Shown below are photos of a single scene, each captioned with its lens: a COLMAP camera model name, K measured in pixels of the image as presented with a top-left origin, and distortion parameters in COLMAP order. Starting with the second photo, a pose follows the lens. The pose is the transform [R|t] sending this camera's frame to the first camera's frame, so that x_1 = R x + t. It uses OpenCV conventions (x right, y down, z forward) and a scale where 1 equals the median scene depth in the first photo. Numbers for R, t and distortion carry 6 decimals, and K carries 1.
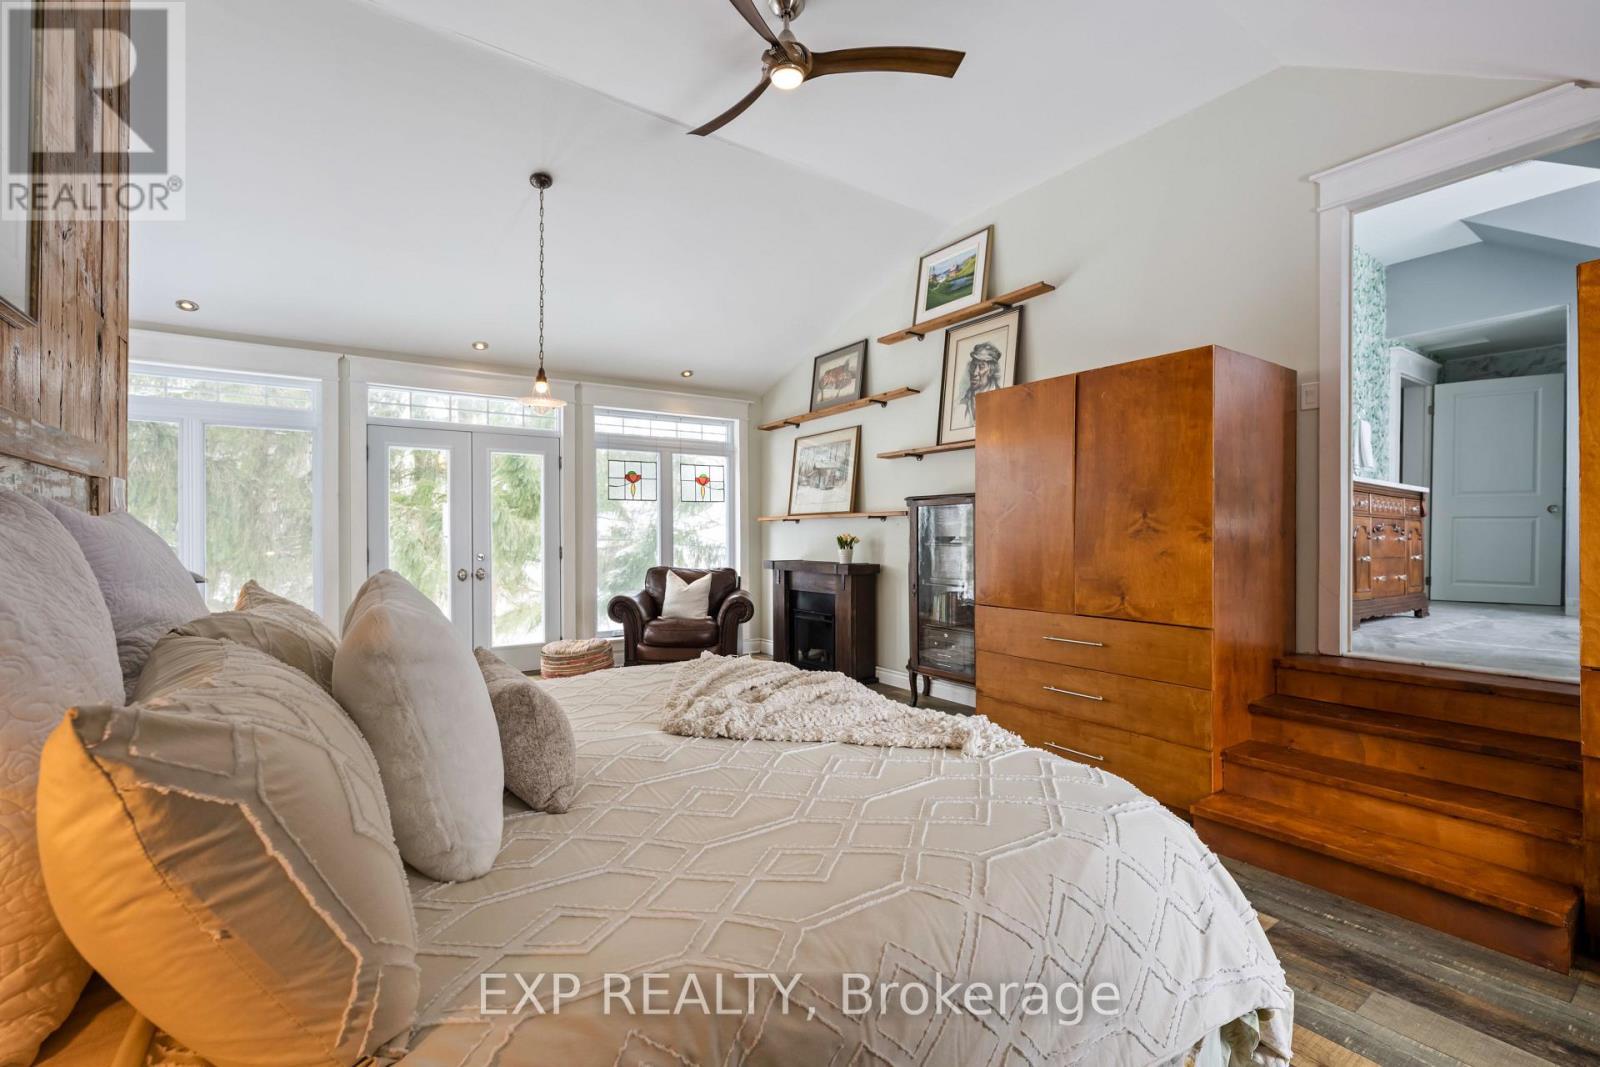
lens RADIAL K [[687.0, 0, 796.8], [0, 687.0, 540.4], [0, 0, 1]] dist [-0.000903, -0.000209]
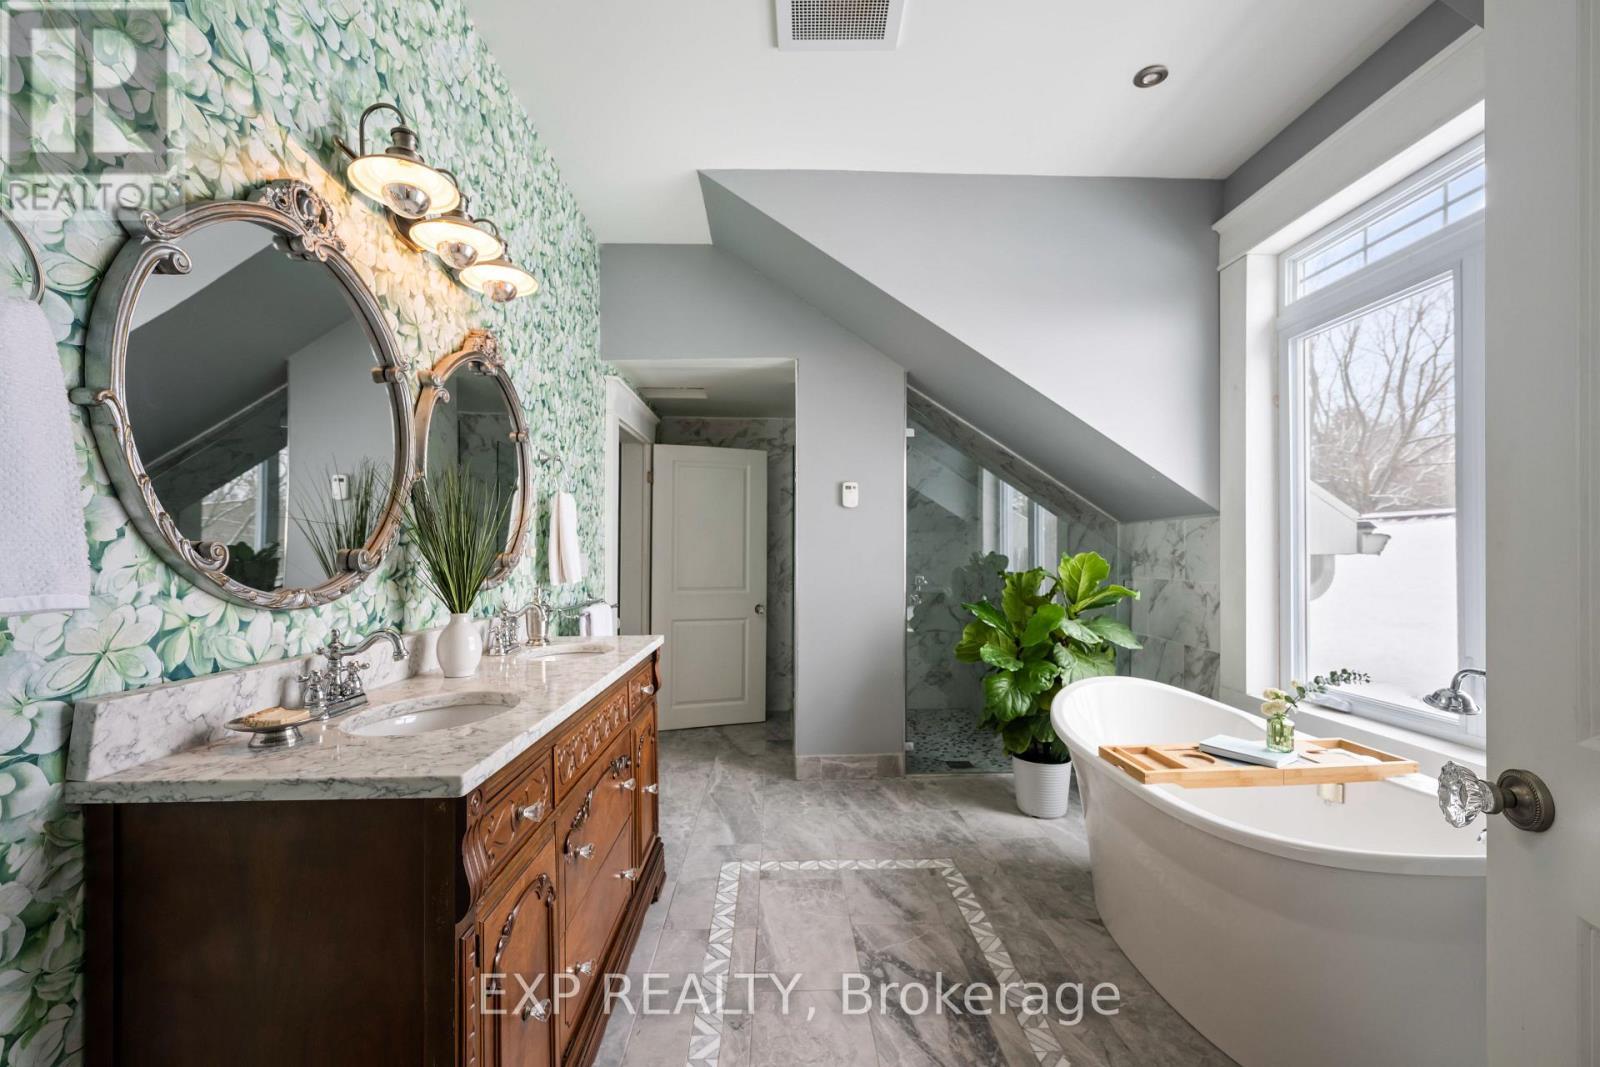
lens RADIAL K [[639.4, 0, 799.3], [0, 639.4, 550.9], [0, 0, 1]] dist [0.000516, -0.000055]
pose [[0.538828, 0.000544, 0.842416, 0.443781], [0.005952, 0.999972, -0.004453, -0.110215], [-0.842395, 0.007414, 0.538809, 0.509861]]
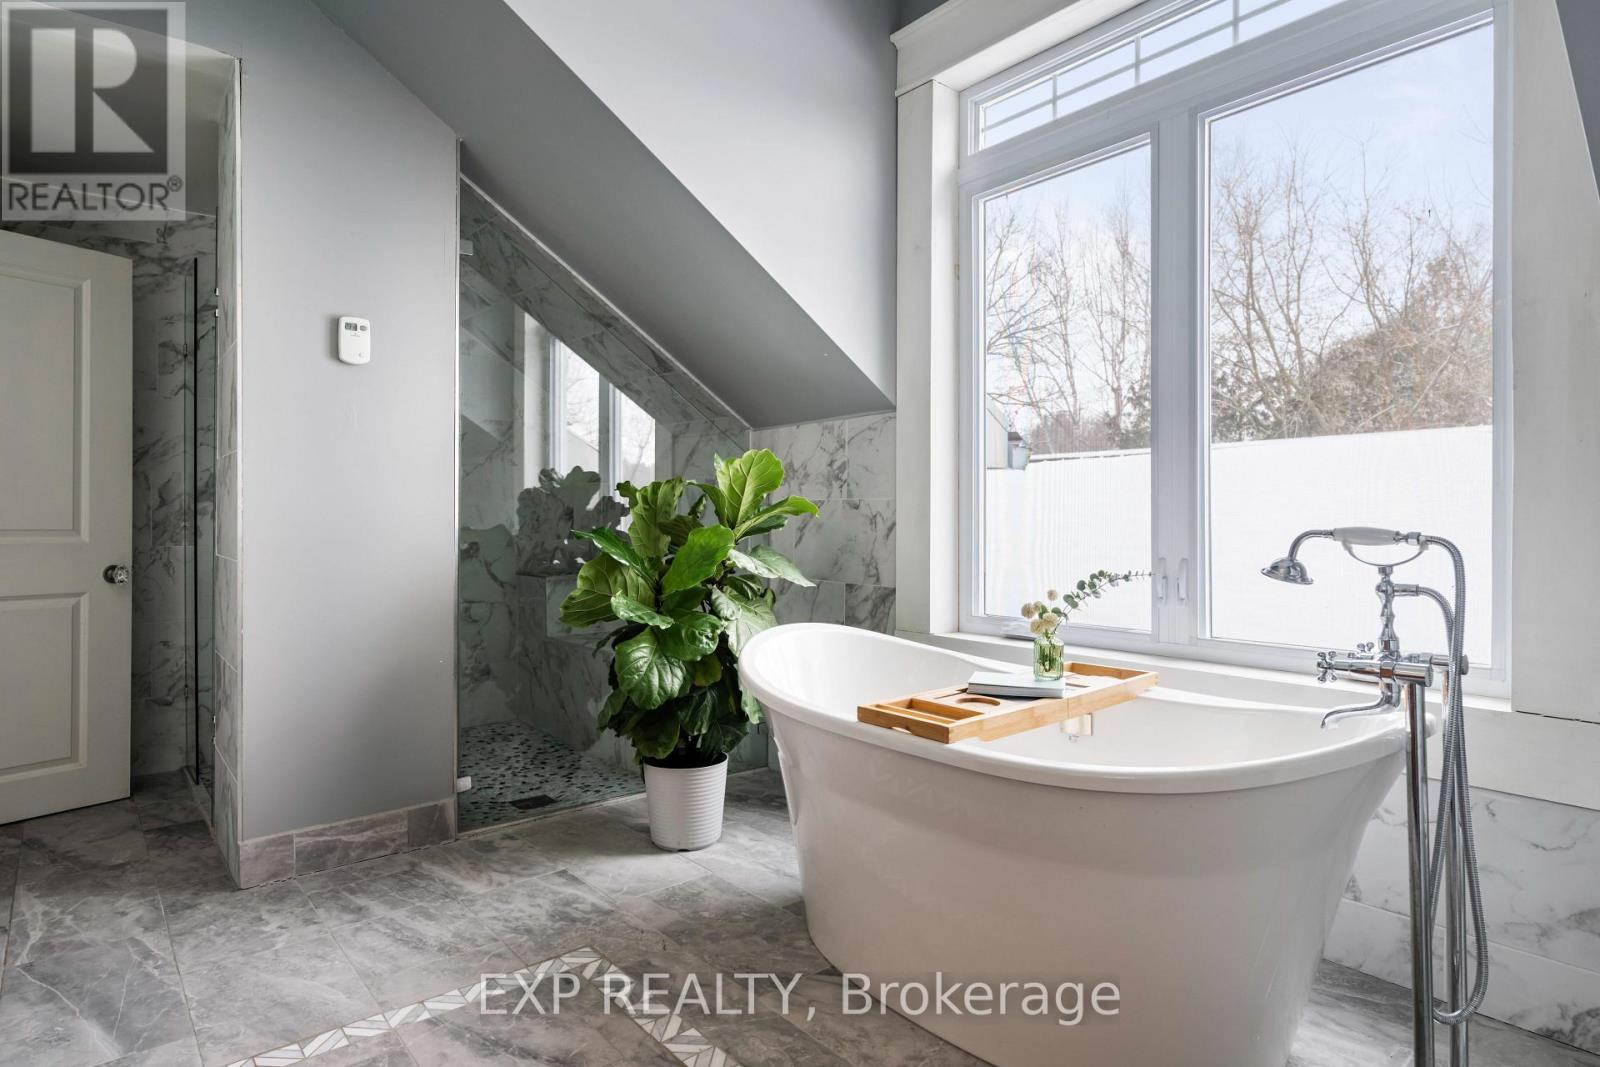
lens RADIAL K [[883.3, 0, 792.0], [0, 883.3, 528.9], [0, 0, 1]] dist [-0.002939, 0.000719]
pose [[-0.083220, -0.009001, 0.996491, 0.505229], [0.005065, 0.999942, 0.009455, -0.074236], [-0.996518, 0.005834, -0.083170, 0.604503]]
